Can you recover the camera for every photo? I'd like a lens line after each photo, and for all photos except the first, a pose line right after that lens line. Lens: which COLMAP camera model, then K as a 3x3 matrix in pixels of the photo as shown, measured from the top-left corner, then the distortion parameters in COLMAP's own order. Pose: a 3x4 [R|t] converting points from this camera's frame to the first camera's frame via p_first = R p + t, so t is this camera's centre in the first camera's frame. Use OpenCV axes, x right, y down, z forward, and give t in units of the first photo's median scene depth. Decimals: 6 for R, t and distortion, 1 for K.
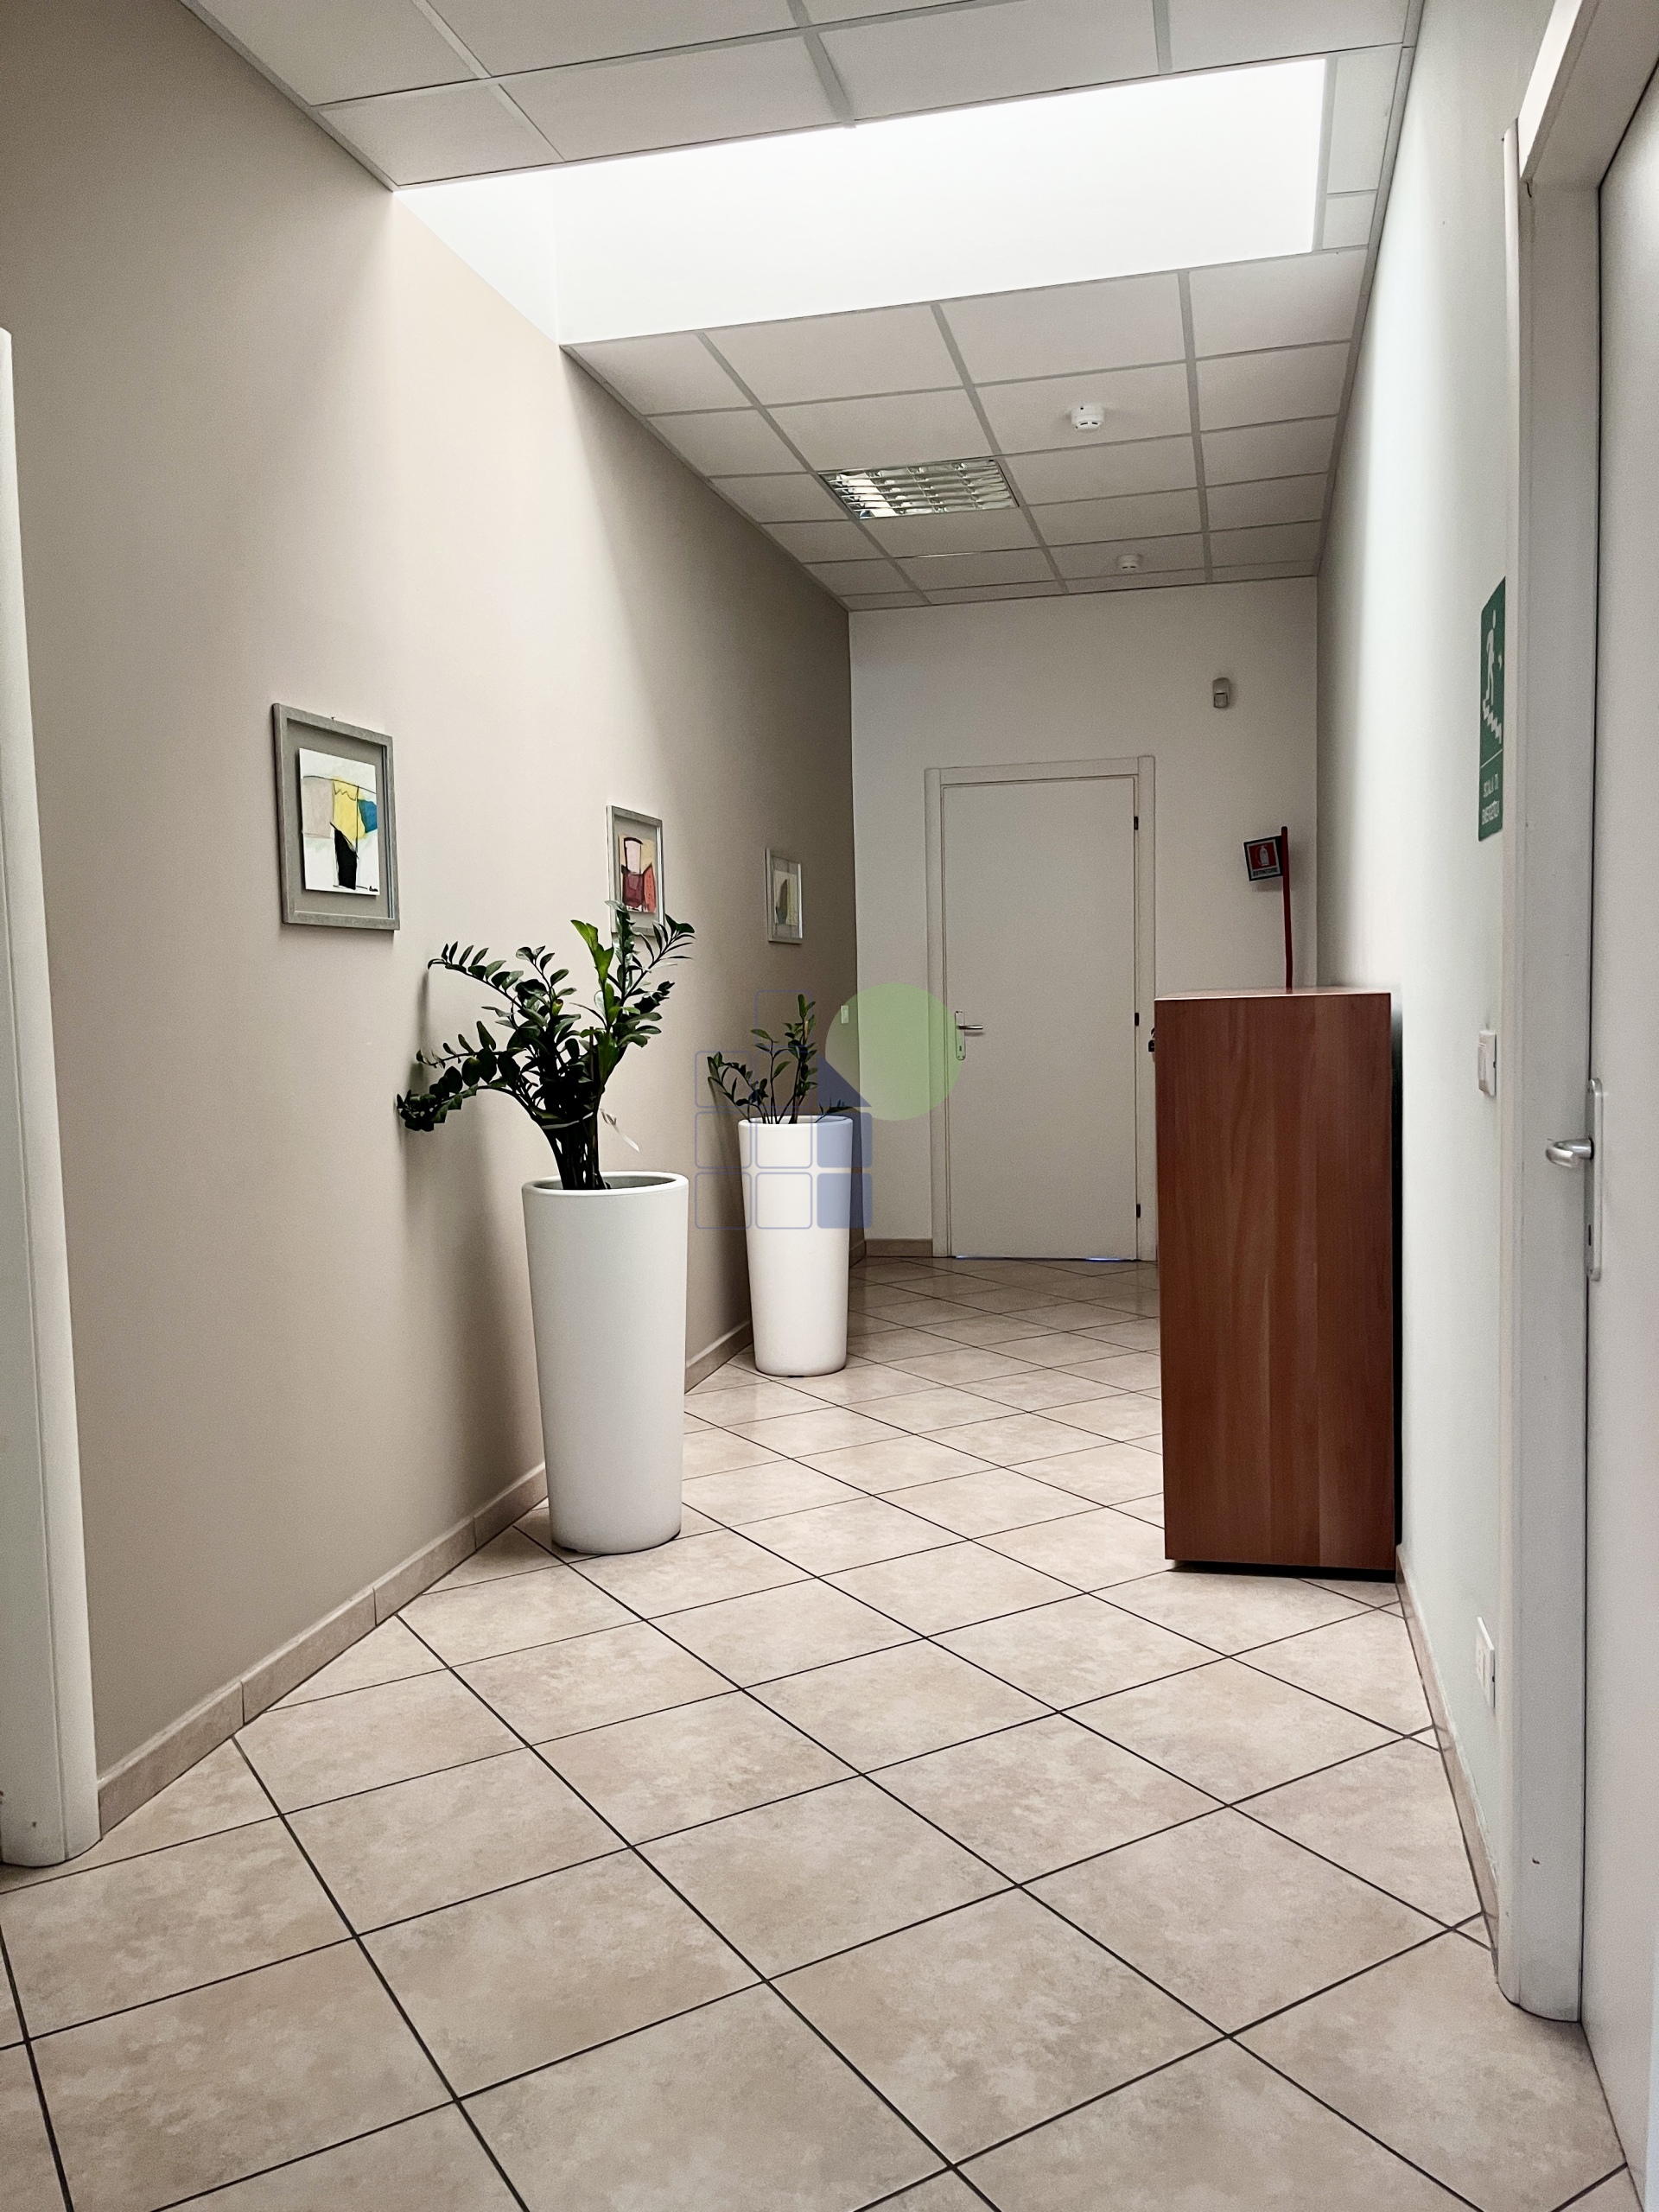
lens RADIAL K [[1670.5, 0, 829.0], [0, 1670.5, 1106.9], [0, 0, 1]] dist [0.004813, 0.006258]
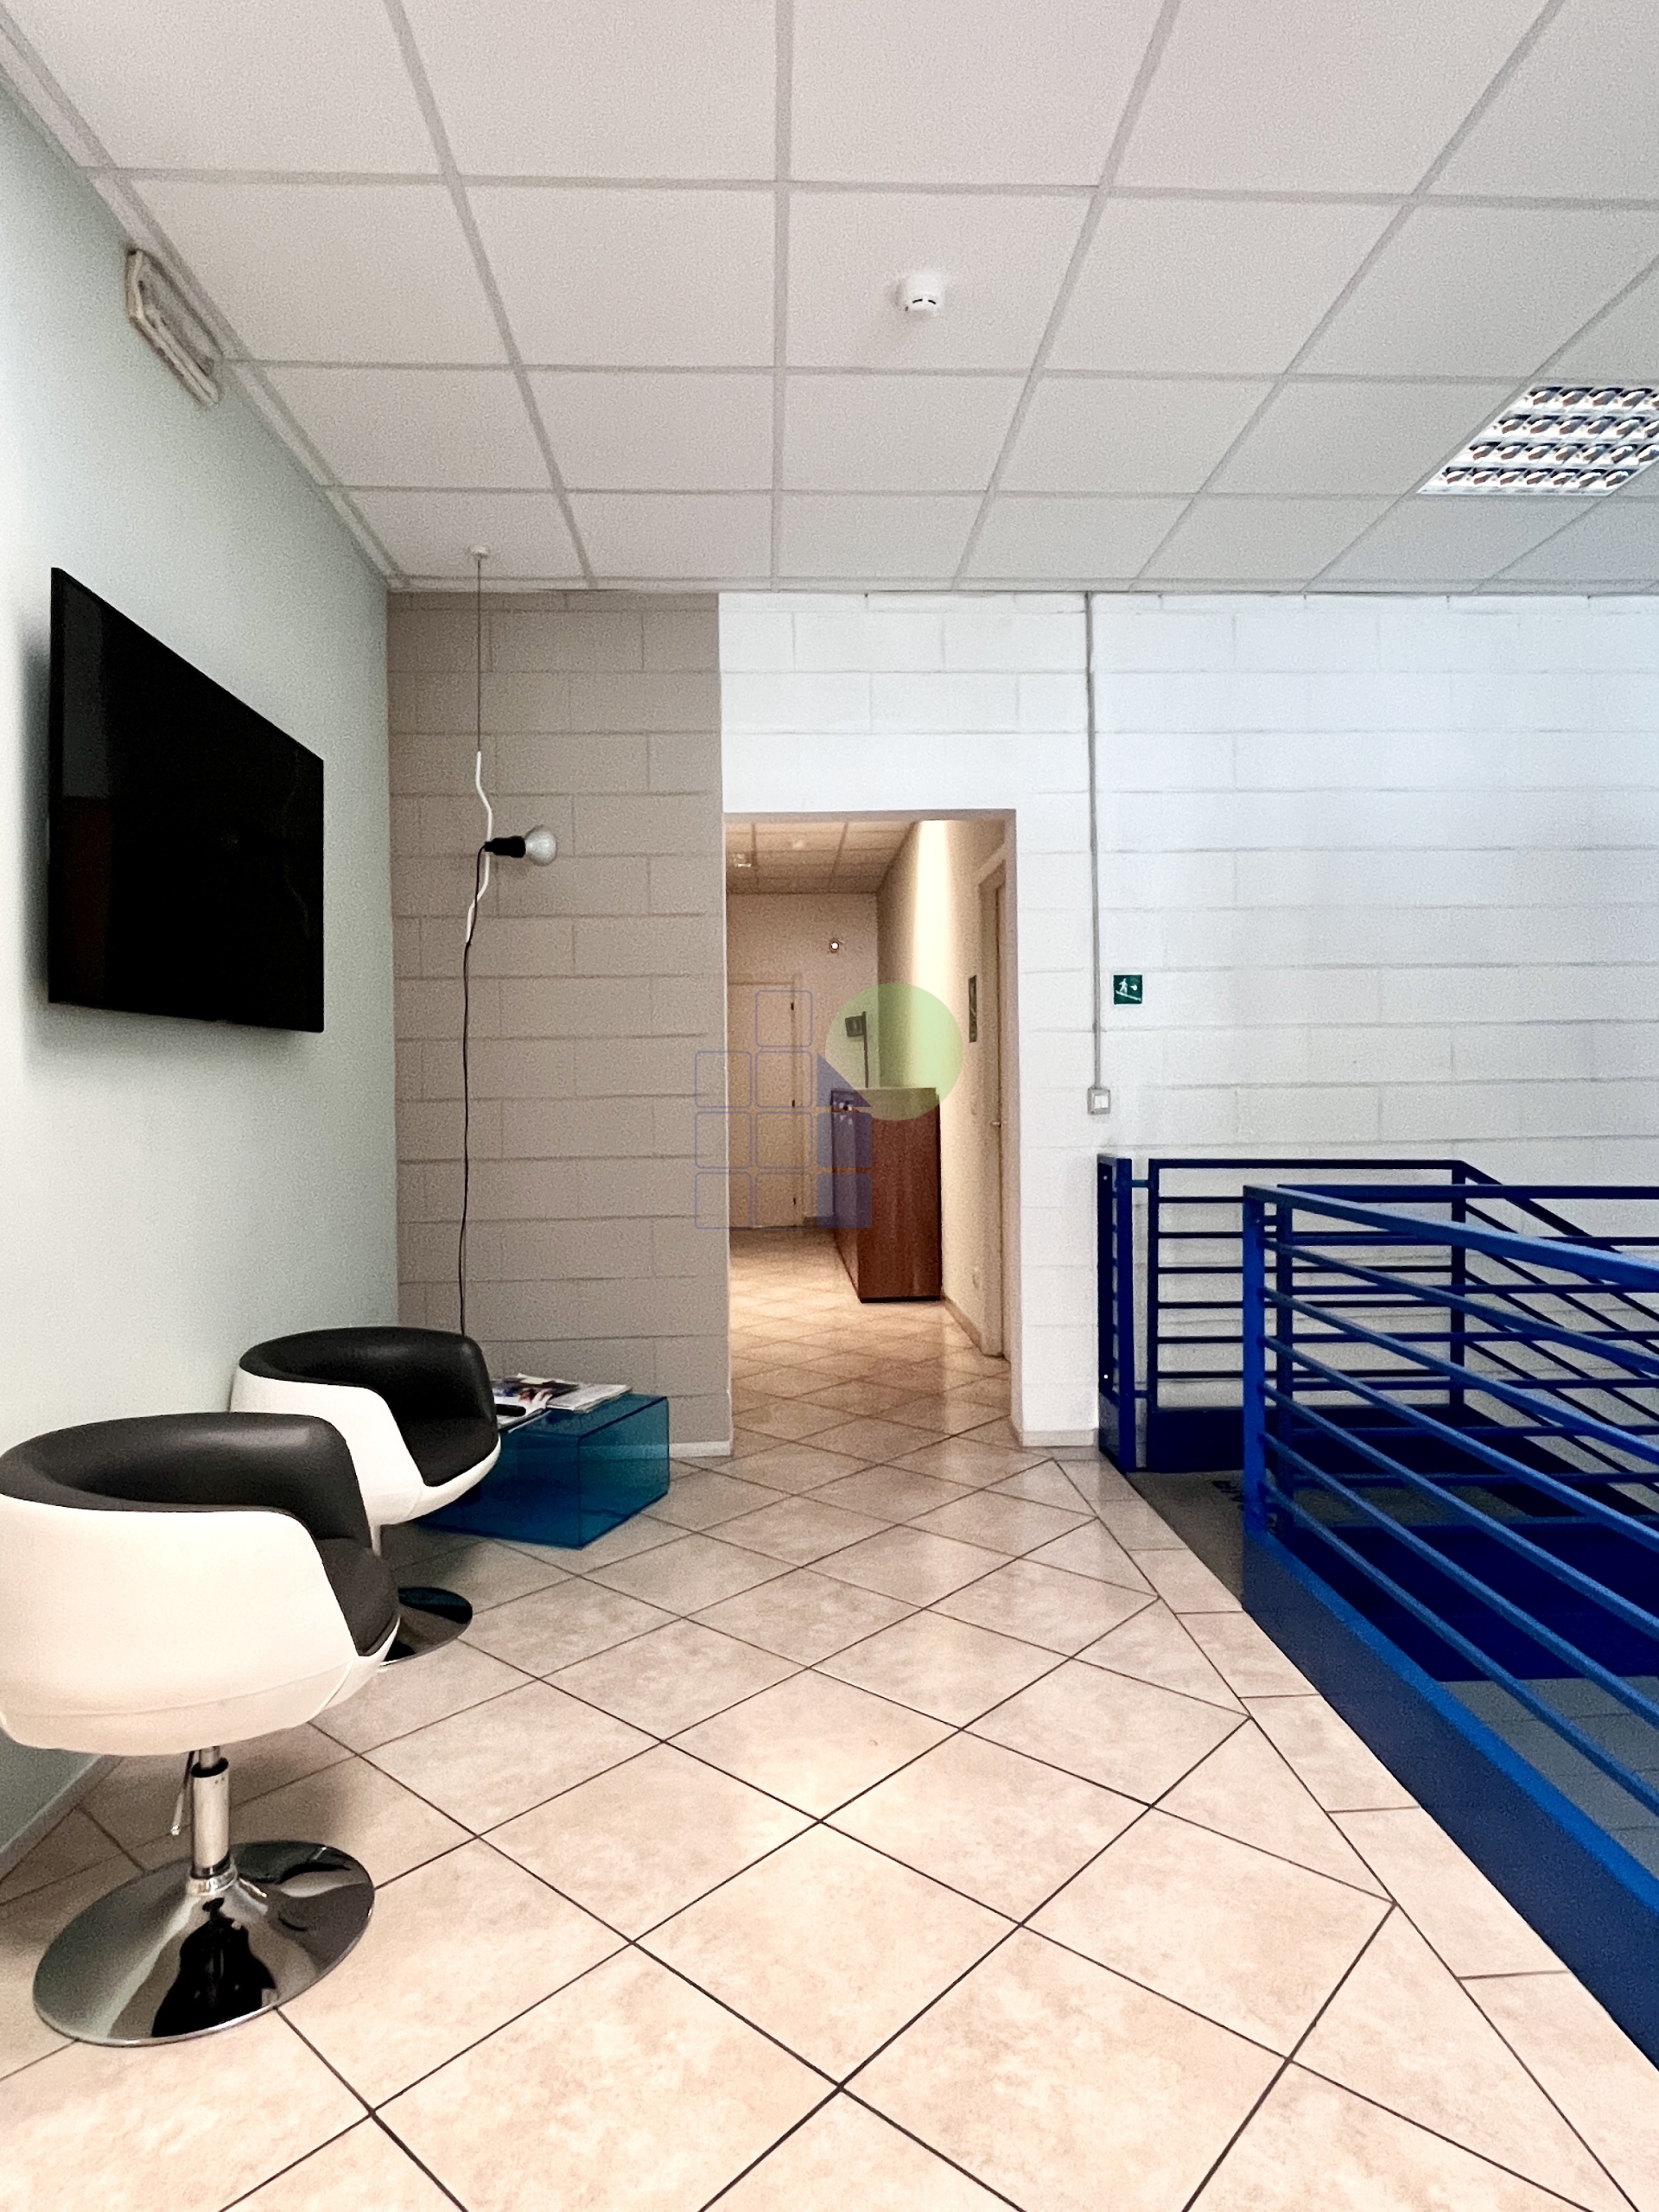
lens RADIAL K [[1253.9, 0, 825.7], [0, 1253.9, 1098.1], [0, 0, 1]] dist [-0.000577, 0.000228]
pose [[0.959734, 0.005386, 0.280859, -0.406763], [0.013883, 0.997685, -0.066575, 0.082104], [-0.280568, 0.067793, 0.957437, -0.907016]]
